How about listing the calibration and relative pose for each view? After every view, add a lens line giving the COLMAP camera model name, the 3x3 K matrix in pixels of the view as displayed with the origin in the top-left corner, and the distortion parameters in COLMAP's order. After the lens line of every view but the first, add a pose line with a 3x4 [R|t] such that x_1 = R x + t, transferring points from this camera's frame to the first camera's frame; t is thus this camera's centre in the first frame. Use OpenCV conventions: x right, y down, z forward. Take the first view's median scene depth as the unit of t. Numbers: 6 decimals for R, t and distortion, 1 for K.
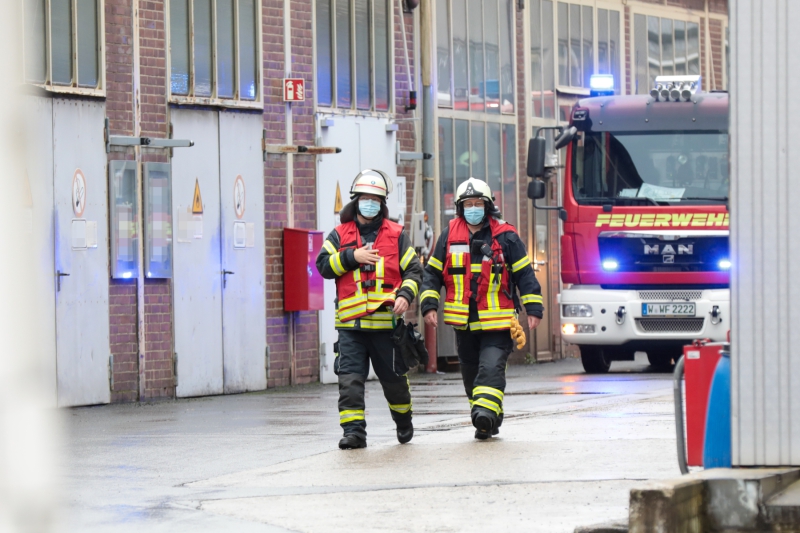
lens RADIAL K [[4597.4, 0, 400.5], [0, 4597.4, 269.9], [0, 0, 1]] dist [1.793892, 0.000000]
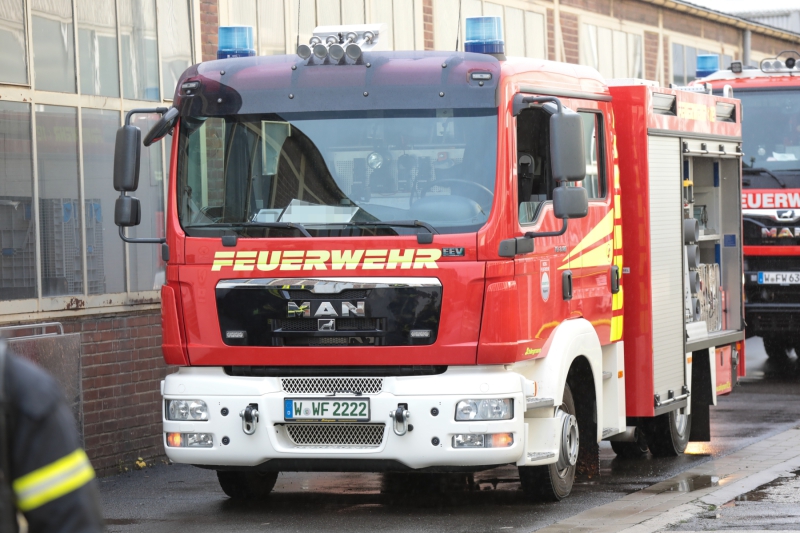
lens RADIAL K [[3001.3, 0, 400.2], [0, 3001.3, 267.2], [0, 0, 1]] dist [-0.688772, 0.000000]
pose [[0.998922, -0.009518, -0.045438, 0.085038], [0.009625, 0.999951, 0.002132, -0.010586], [0.045416, -0.002567, 0.998965, 0.611929]]
